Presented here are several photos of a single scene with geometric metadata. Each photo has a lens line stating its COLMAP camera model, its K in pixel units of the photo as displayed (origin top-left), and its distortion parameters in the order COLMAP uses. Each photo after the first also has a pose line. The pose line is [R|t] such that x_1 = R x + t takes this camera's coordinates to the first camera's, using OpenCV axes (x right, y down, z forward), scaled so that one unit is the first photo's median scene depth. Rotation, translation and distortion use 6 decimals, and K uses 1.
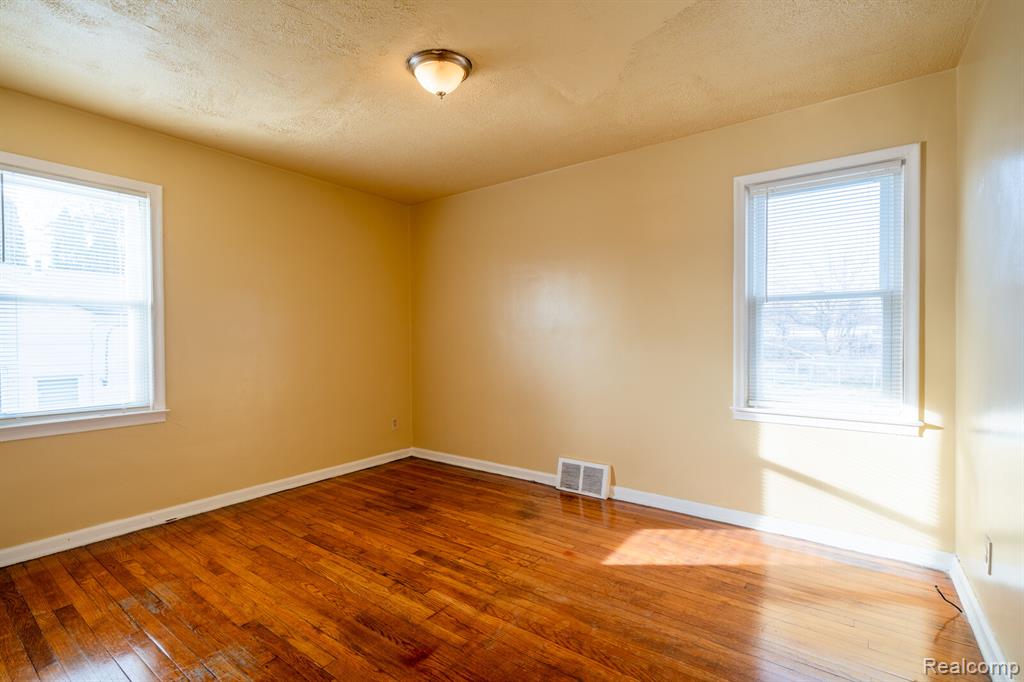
lens RADIAL K [[459.6, 0, 513.8], [0, 459.6, 344.7], [0, 0, 1]] dist [0.000242, 0.000523]
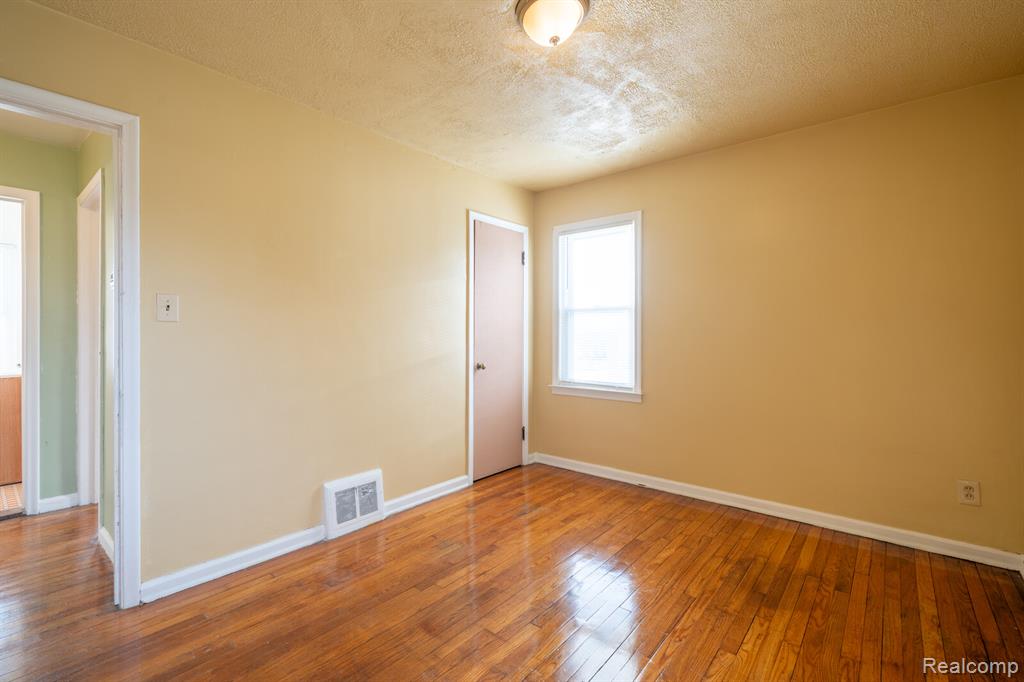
lens RADIAL K [[459.6, 0, 485.4], [0, 459.6, 332.0], [0, 0, 1]] dist [0.000242, 0.000523]
pose [[-0.086981, 0.002097, -0.996208, 0.500623], [-0.016008, 0.999866, 0.003503, -0.018685], [0.996081, 0.016252, -0.086936, 0.698812]]
